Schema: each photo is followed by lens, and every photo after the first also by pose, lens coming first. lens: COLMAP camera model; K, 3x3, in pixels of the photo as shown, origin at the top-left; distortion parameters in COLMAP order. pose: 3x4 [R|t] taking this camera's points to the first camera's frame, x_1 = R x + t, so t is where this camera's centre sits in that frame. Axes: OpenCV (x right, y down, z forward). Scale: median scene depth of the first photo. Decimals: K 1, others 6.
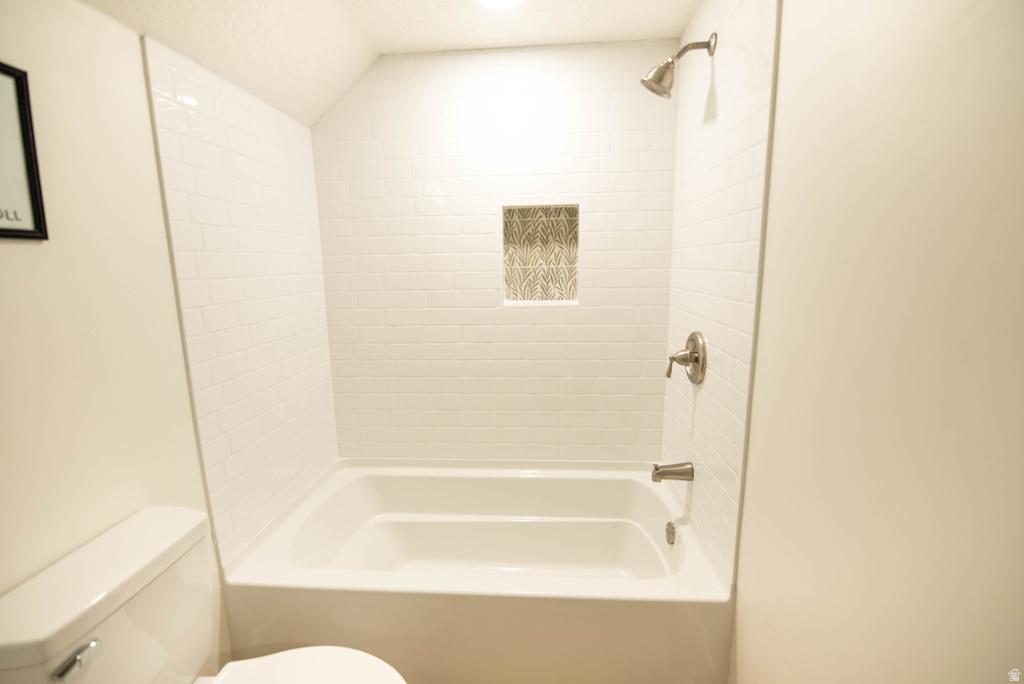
lens RADIAL K [[453.1, 0, 512.0], [0, 453.1, 342.0], [0, 0, 1]] dist [-0.002324, -0.005915]
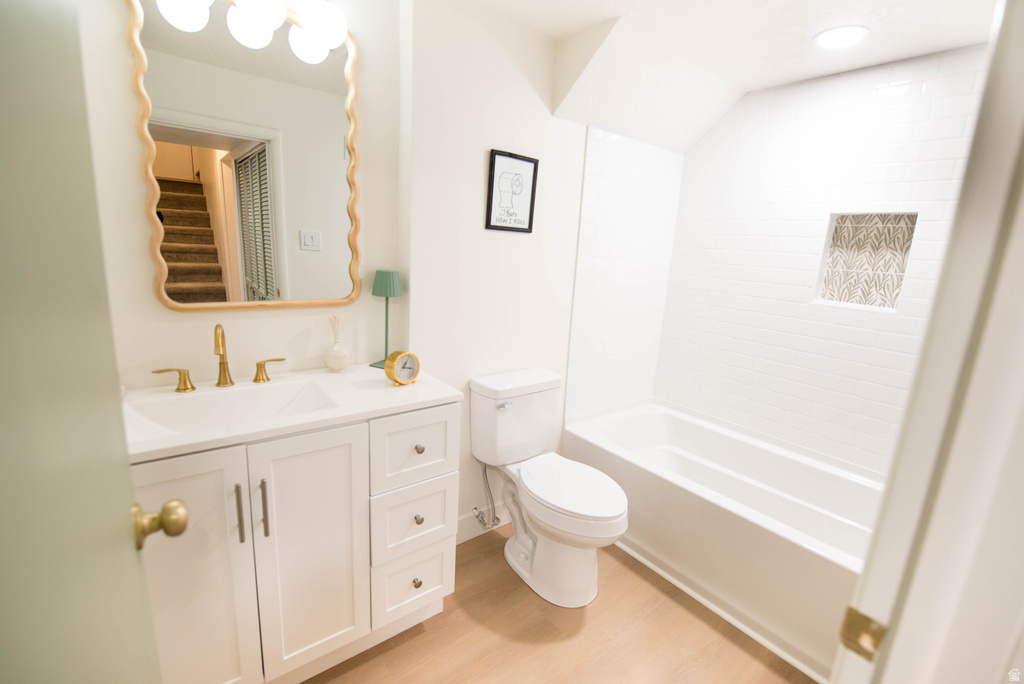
lens RADIAL K [[453.1, 0, 512.0], [0, 453.1, 342.0], [0, 0, 1]] dist [-0.002324, -0.005915]
pose [[0.670317, 0.209401, -0.711917, 0.291100], [-0.196414, 0.975211, 0.101908, 0.043947], [0.715609, 0.071520, 0.694830, -0.281099]]
